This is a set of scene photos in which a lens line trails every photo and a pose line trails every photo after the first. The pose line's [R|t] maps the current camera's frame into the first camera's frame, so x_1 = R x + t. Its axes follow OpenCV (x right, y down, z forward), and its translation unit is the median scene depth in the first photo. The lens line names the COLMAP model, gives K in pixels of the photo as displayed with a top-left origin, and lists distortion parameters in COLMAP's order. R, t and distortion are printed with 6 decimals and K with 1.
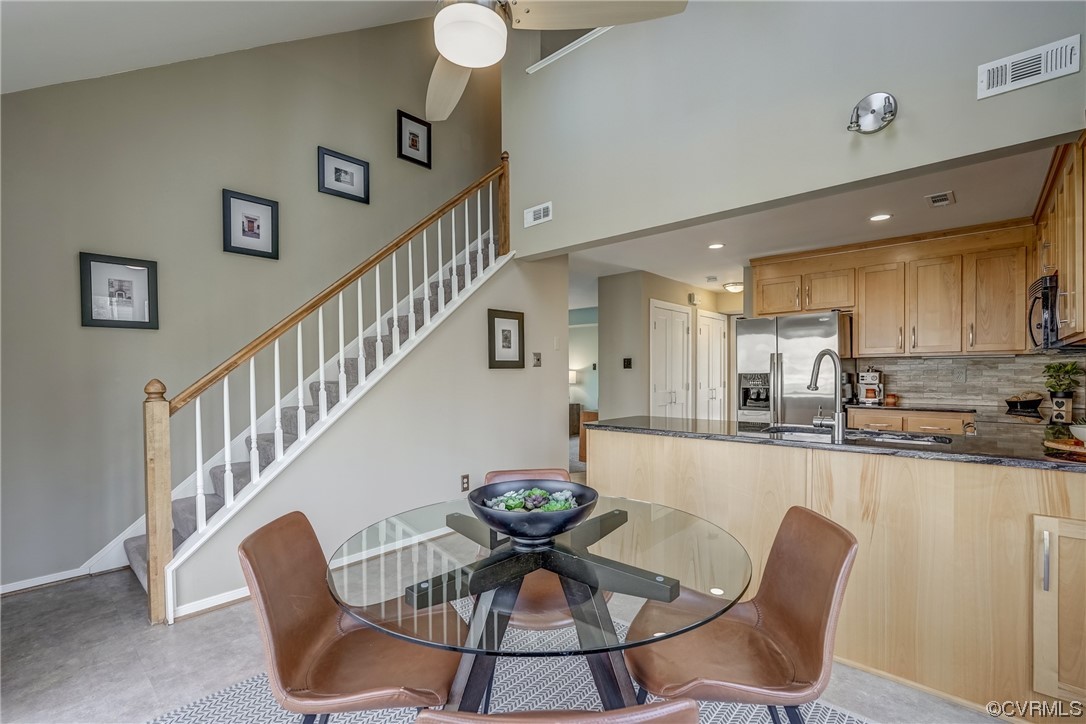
lens RADIAL K [[482.1, 0, 546.0], [0, 482.1, 379.7], [0, 0, 1]] dist [-0.011121, 0.008058]
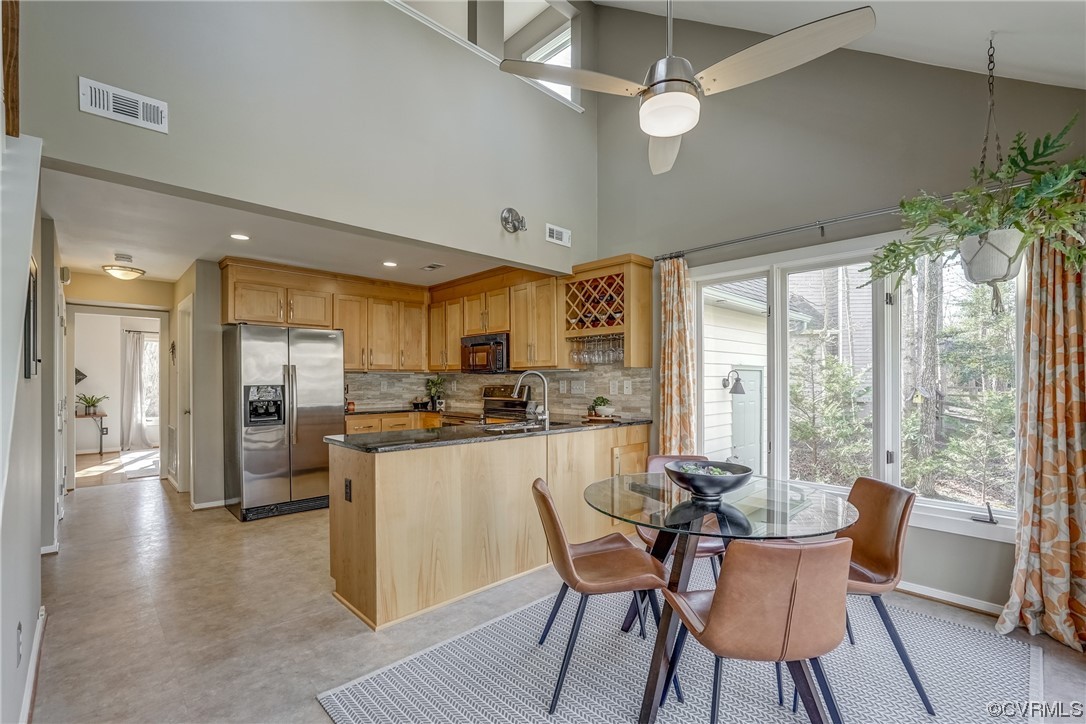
lens RADIAL K [[482.1, 0, 546.0], [0, 482.1, 379.7], [0, 0, 1]] dist [-0.011121, 0.008058]
pose [[0.076771, 0.006885, 0.997025, -0.510232], [0.012696, 0.999888, -0.007883, -0.011710], [-0.996968, 0.013264, 0.076675, 0.451053]]
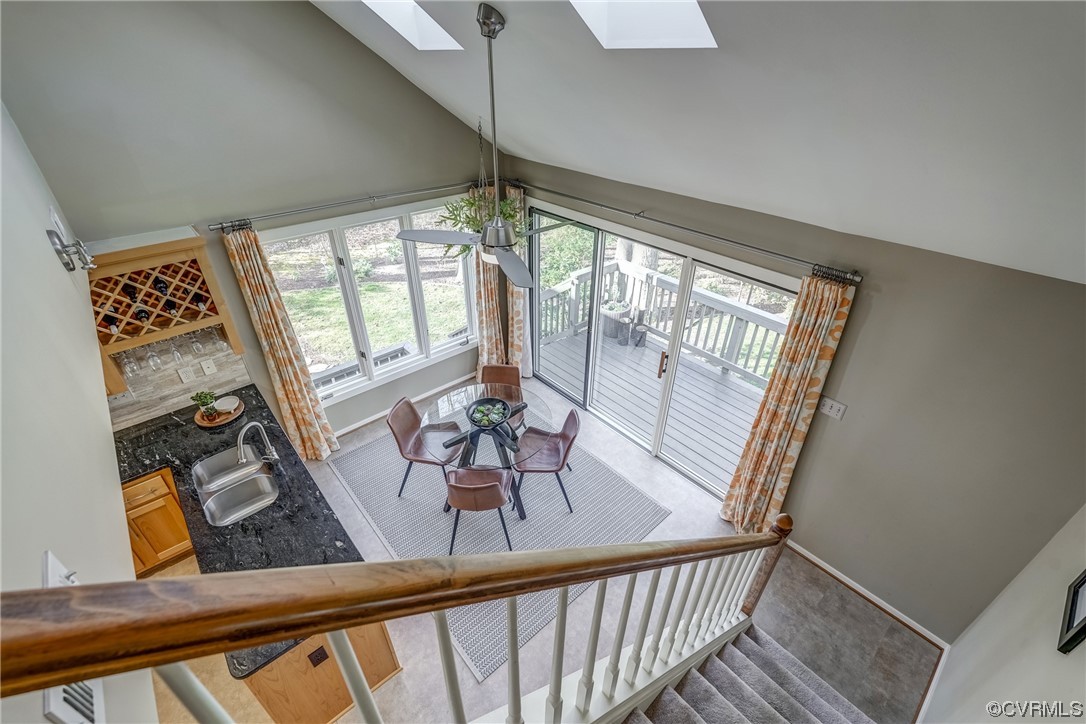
lens RADIAL K [[477.6, 0, 541.3], [0, 477.6, 363.2], [0, 0, 1]] dist [-0.001330, 0.000457]
pose [[-0.991597, -0.065379, 0.111629, -0.205139], [0.007244, 0.833483, 0.552498, -0.511010], [-0.129162, 0.548664, -0.826006, 1.029117]]
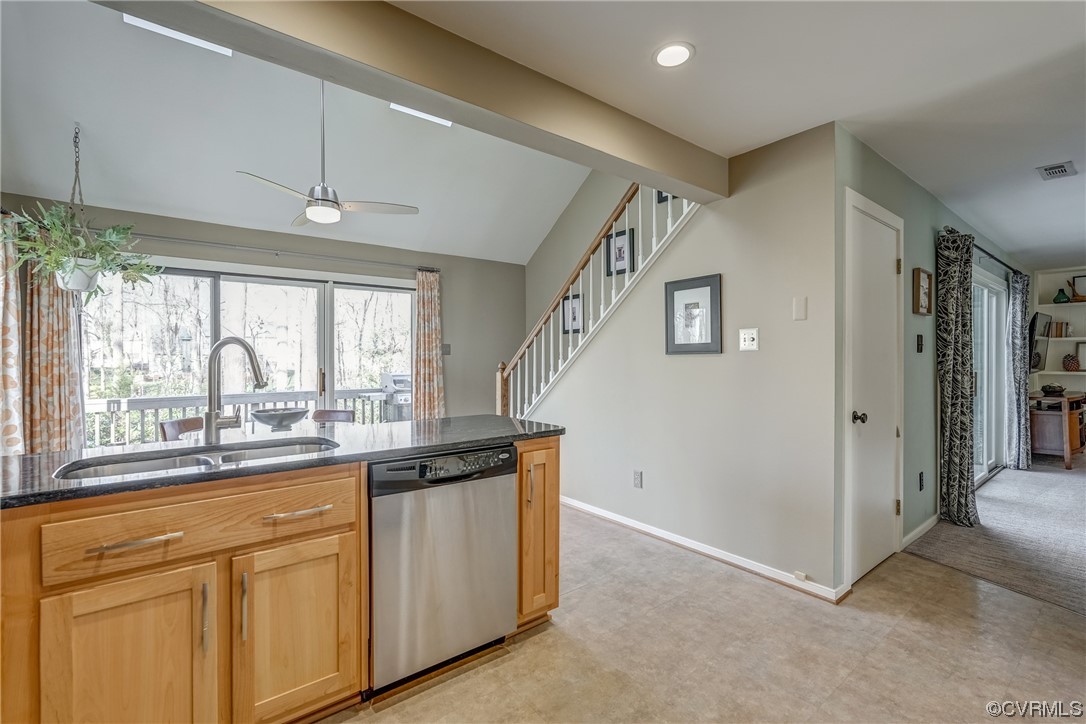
lens RADIAL K [[480.9, 0, 544.4], [0, 480.9, 357.1], [0, 0, 1]] dist [-0.013808, 0.007931]
pose [[-0.173929, 0.006207, -0.984739, 0.697697], [-0.008566, 0.999933, 0.007816, -0.022458], [0.984721, 0.009794, -0.173864, 0.896028]]
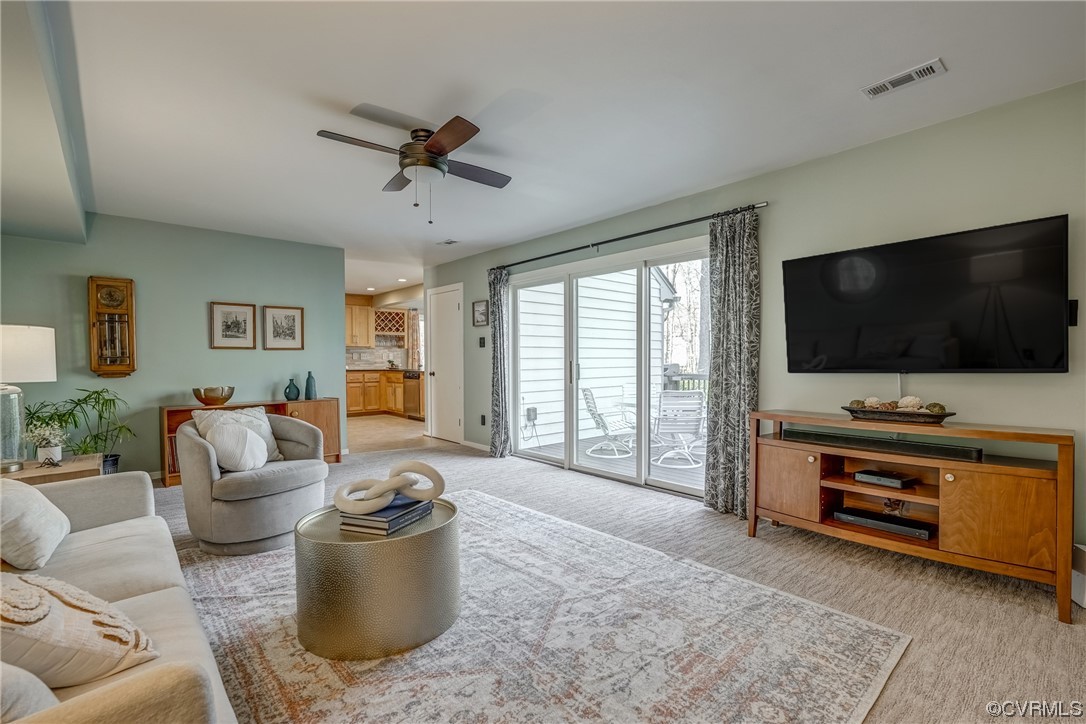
lens RADIAL K [[488.0, 0, 541.0], [0, 488.0, 369.1], [0, 0, 1]] dist [-0.001361, 0.000119]
pose [[-0.992184, 0.005141, 0.124679, -0.582872], [0.009406, 0.999389, 0.033648, -0.011933], [-0.124430, 0.034558, -0.991626, 2.834008]]
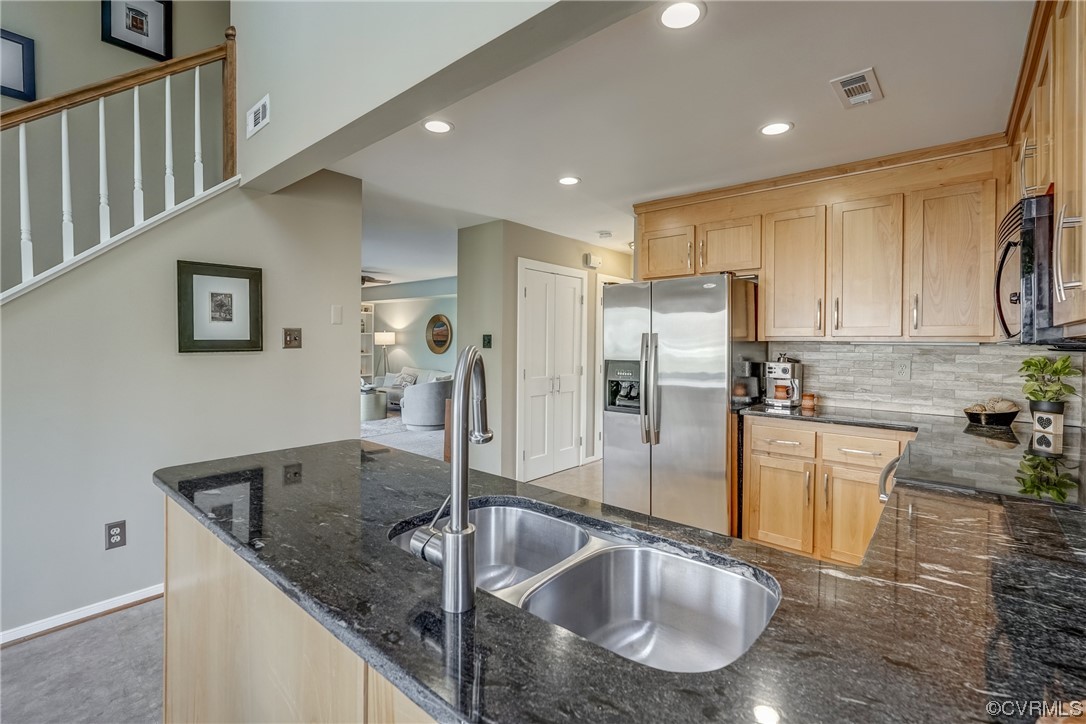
lens RADIAL K [[482.3, 0, 538.2], [0, 482.3, 346.2], [0, 0, 1]] dist [-0.014074, 0.008061]
pose [[0.999717, 0.014578, 0.018811, 0.336861], [-0.014503, 0.999886, -0.004147, -0.034161], [-0.018869, 0.003873, 0.999814, 0.331399]]
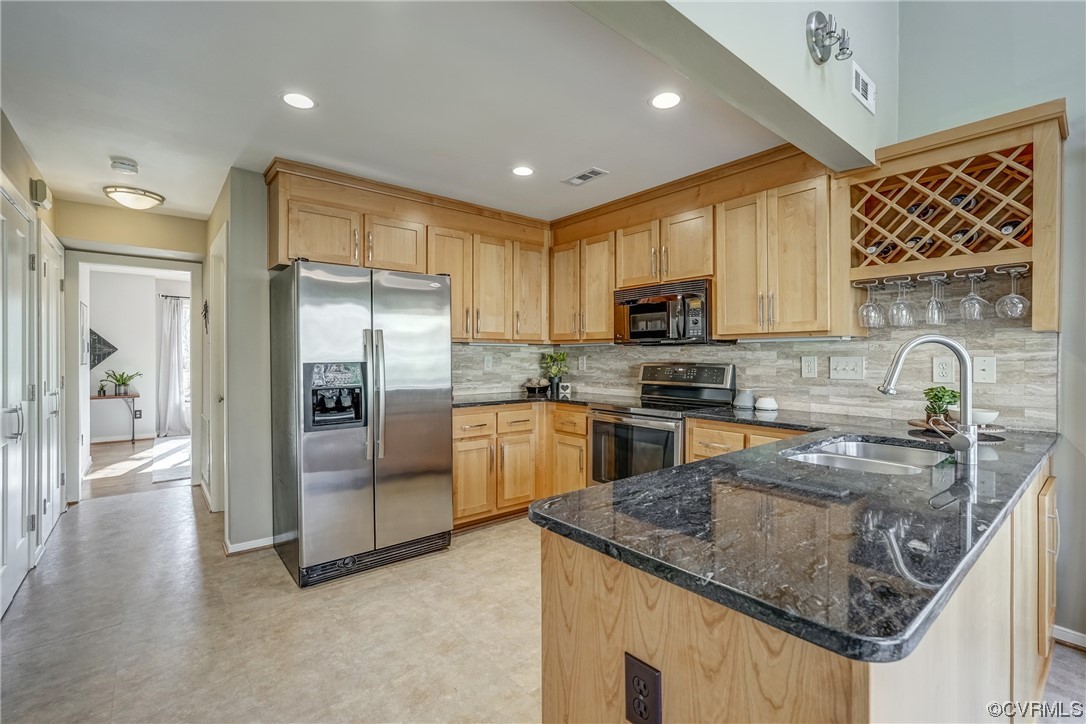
lens RADIAL K [[480.9, 0, 544.4], [0, 480.9, 357.1], [0, 0, 1]] dist [-0.013808, 0.007931]
pose [[0.150544, 0.002289, 0.988601, -0.093732], [0.009167, 0.999951, -0.003712, -0.018134], [-0.988561, 0.009622, 0.150515, 0.778370]]
